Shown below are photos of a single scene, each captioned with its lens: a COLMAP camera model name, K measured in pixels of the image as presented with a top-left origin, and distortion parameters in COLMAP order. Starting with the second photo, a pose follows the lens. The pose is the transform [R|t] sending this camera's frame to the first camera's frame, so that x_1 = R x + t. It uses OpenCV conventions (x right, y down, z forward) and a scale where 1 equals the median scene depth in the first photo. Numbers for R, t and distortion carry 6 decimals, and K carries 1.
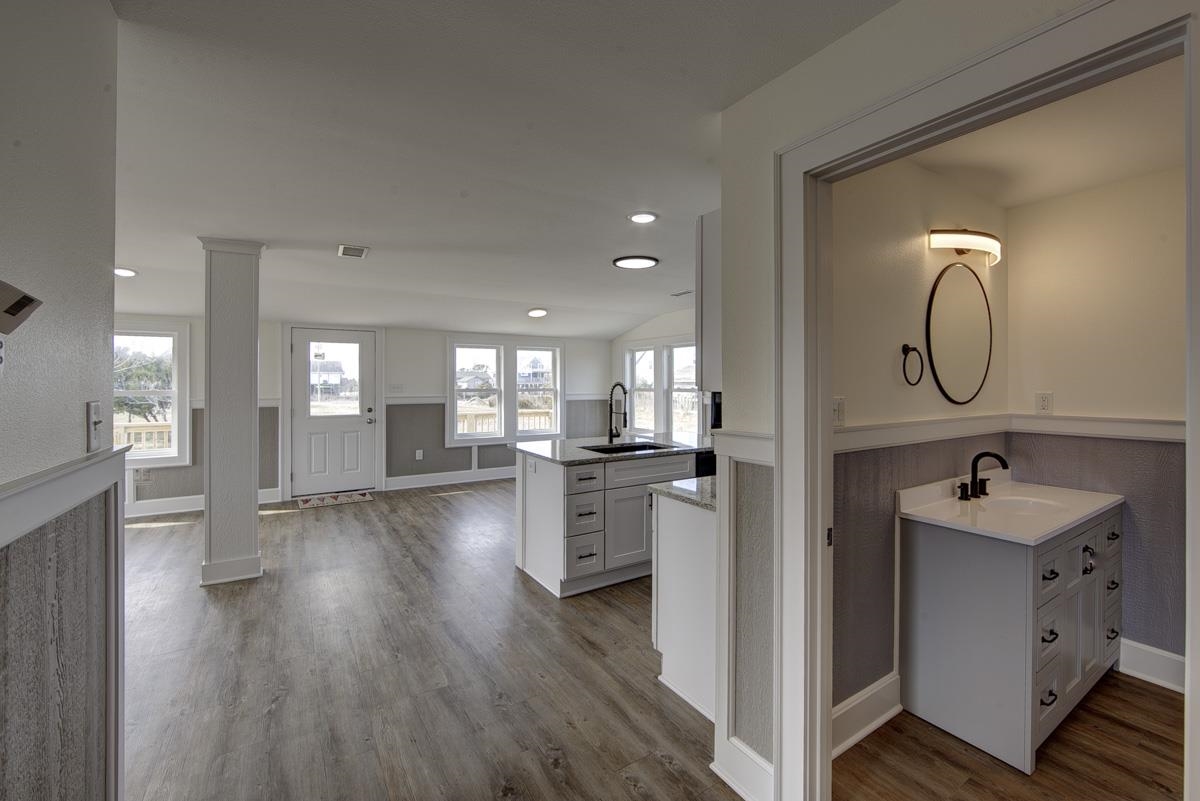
lens RADIAL K [[496.7, 0, 603.1], [0, 496.7, 380.3], [0, 0, 1]] dist [-0.009211, 0.000171]
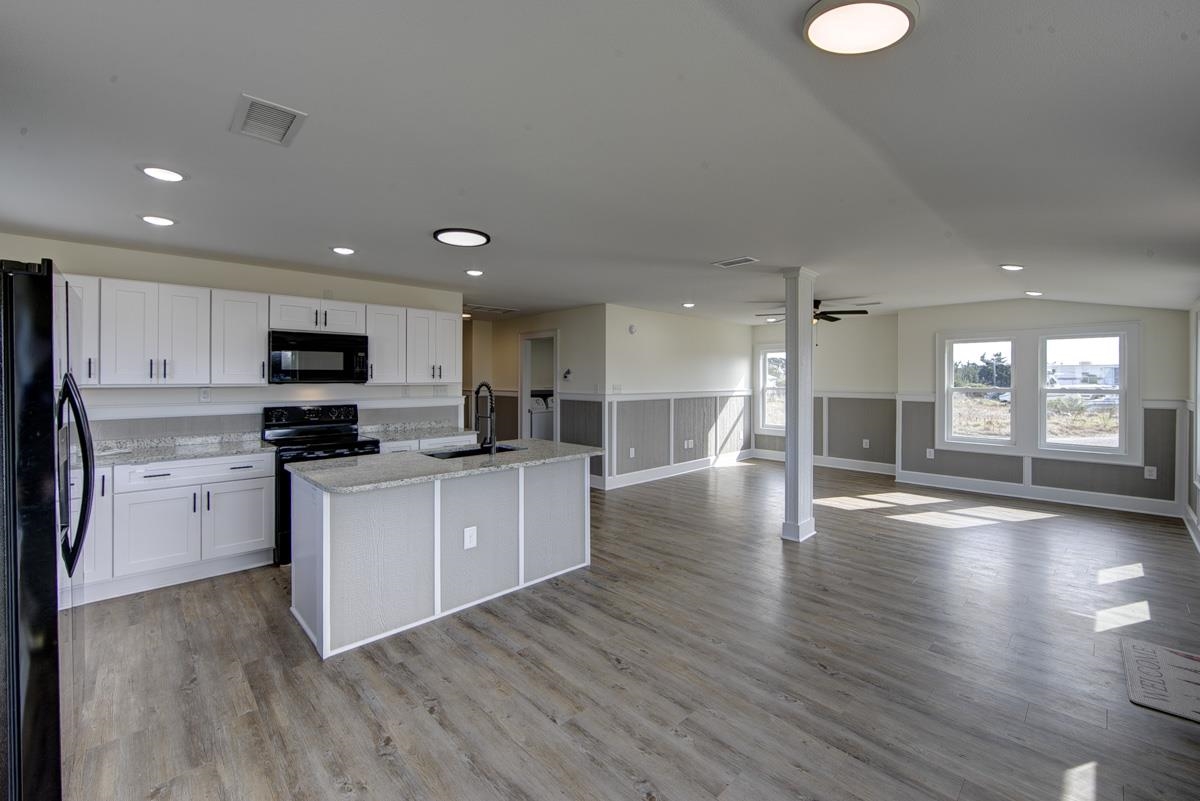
lens RADIAL K [[491.4, 0, 594.6], [0, 491.4, 378.7], [0, 0, 1]] dist [-0.012480, 0.000184]
pose [[-0.981642, -0.000860, -0.190730, 0.002888], [-0.000311, 0.999996, -0.002910, 0.000130], [0.190731, -0.002797, -0.981638, 1.292107]]
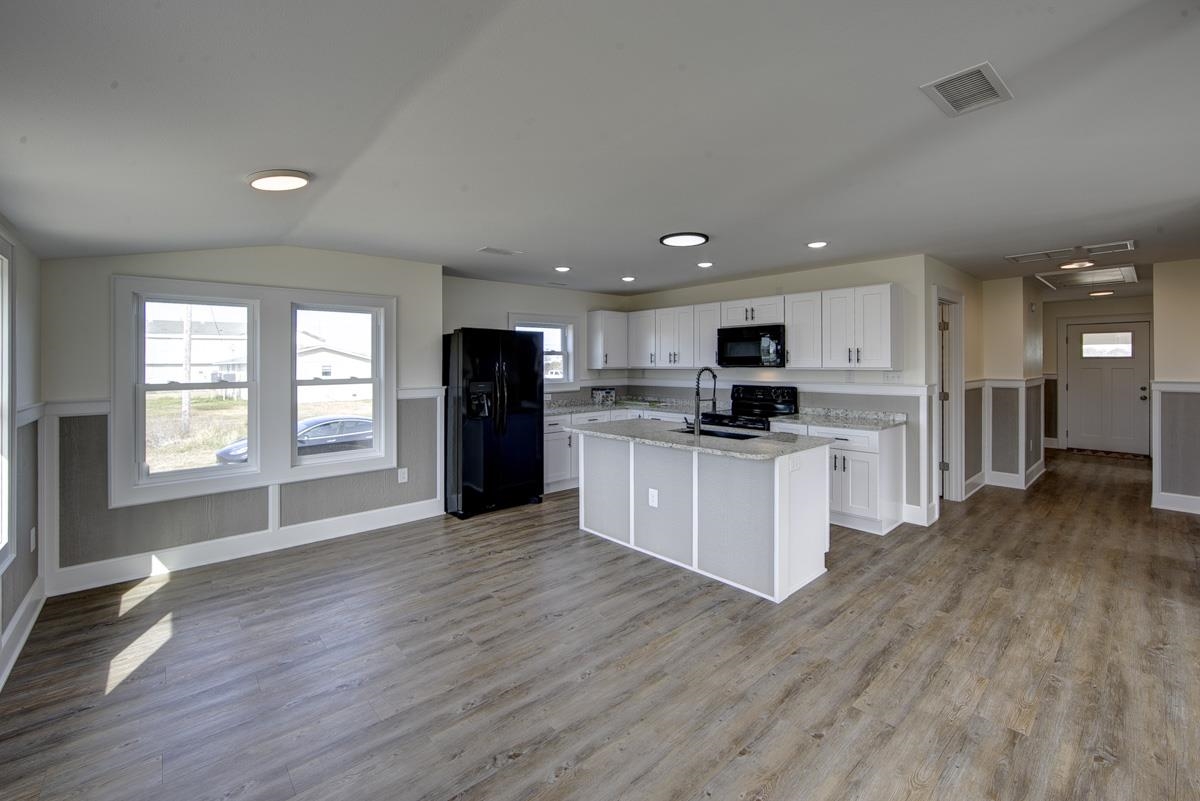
lens RADIAL K [[498.3, 0, 604.5], [0, 498.3, 362.2], [0, 0, 1]] dist [-0.015763, 0.005019]
pose [[-0.166805, 0.002374, 0.985987, -0.586372], [0.001747, 0.999996, -0.002112, -0.002798], [-0.985988, 0.001370, -0.166808, 0.914397]]
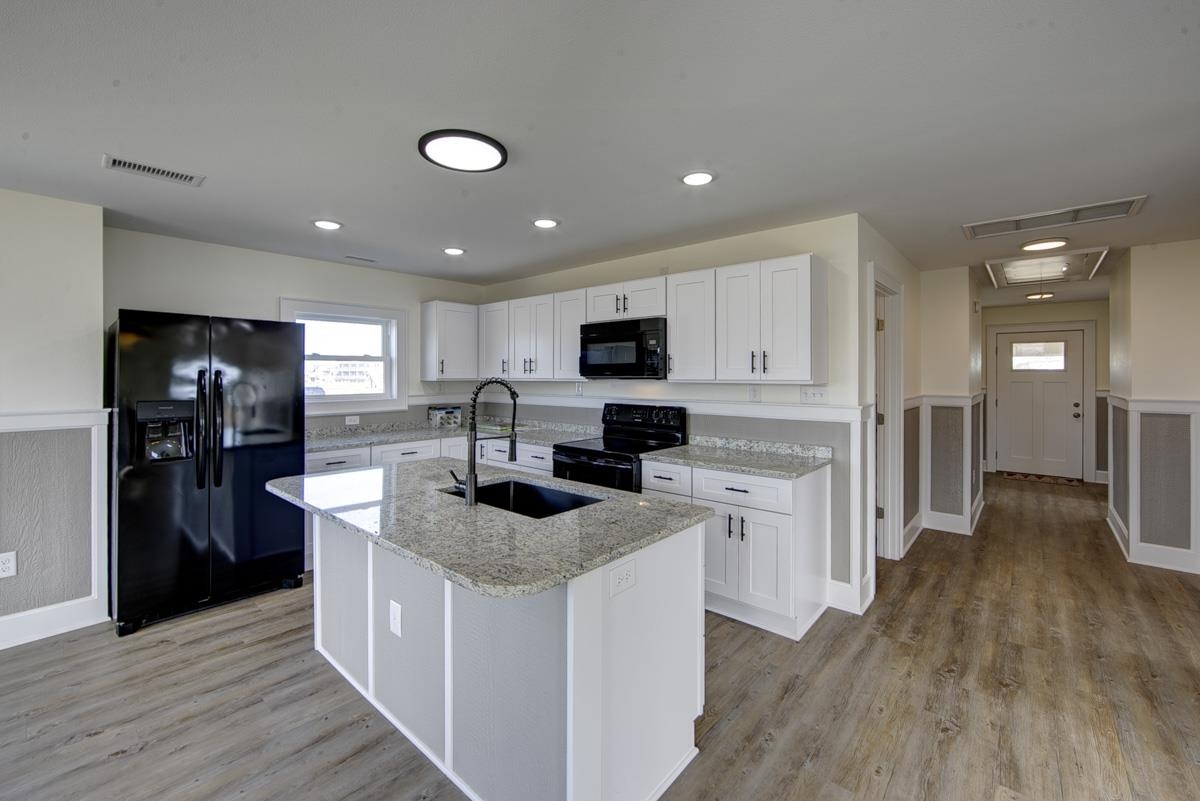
lens RADIAL K [[491.9, 0, 600.8], [0, 491.9, 372.5], [0, 0, 1]] dist [-0.008436, 0.000699]
pose [[-0.283359, 0.005147, 0.959000, -0.336202], [-0.003388, 0.999974, -0.006368, 0.000622], [-0.959008, -0.005054, -0.283335, 0.707476]]
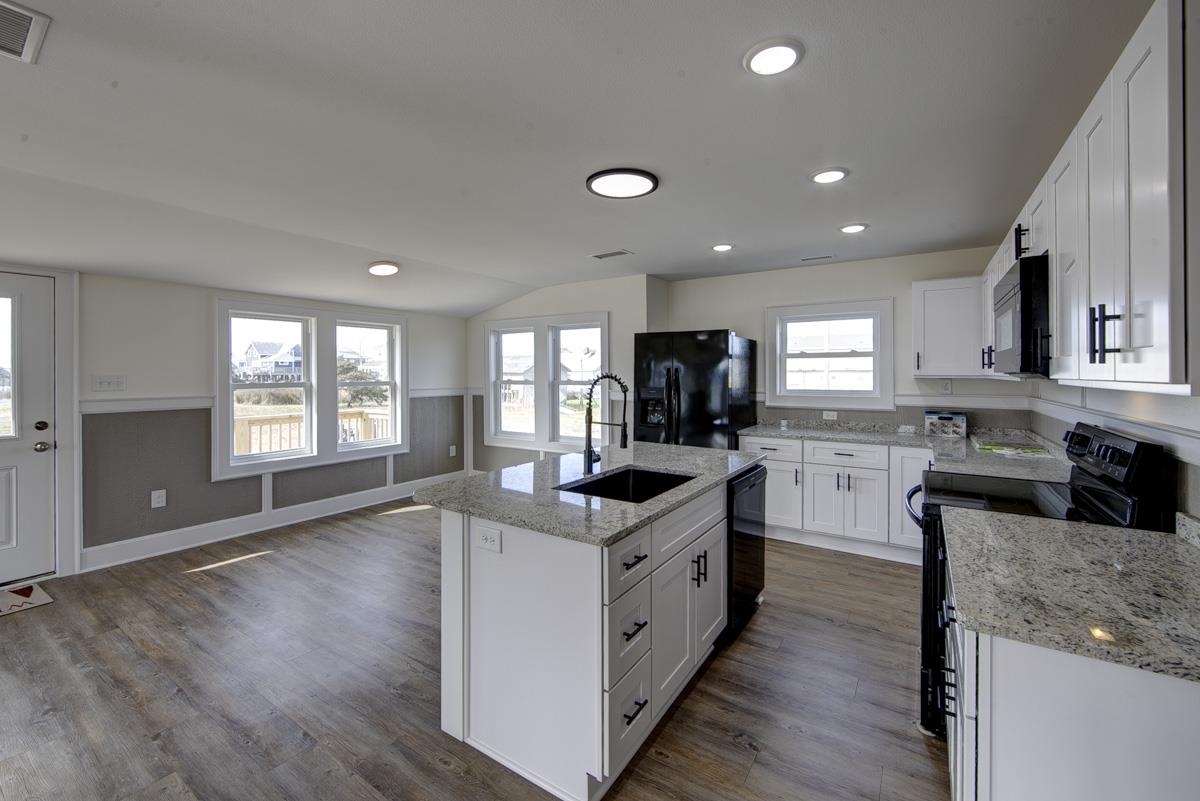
lens RADIAL K [[491.9, 0, 600.8], [0, 491.9, 372.5], [0, 0, 1]] dist [-0.008436, 0.000699]
pose [[0.912204, -0.000406, 0.409737, -0.152370], [-0.001105, 0.999993, 0.003451, 0.000847], [-0.409735, -0.003601, 0.912197, 0.308863]]
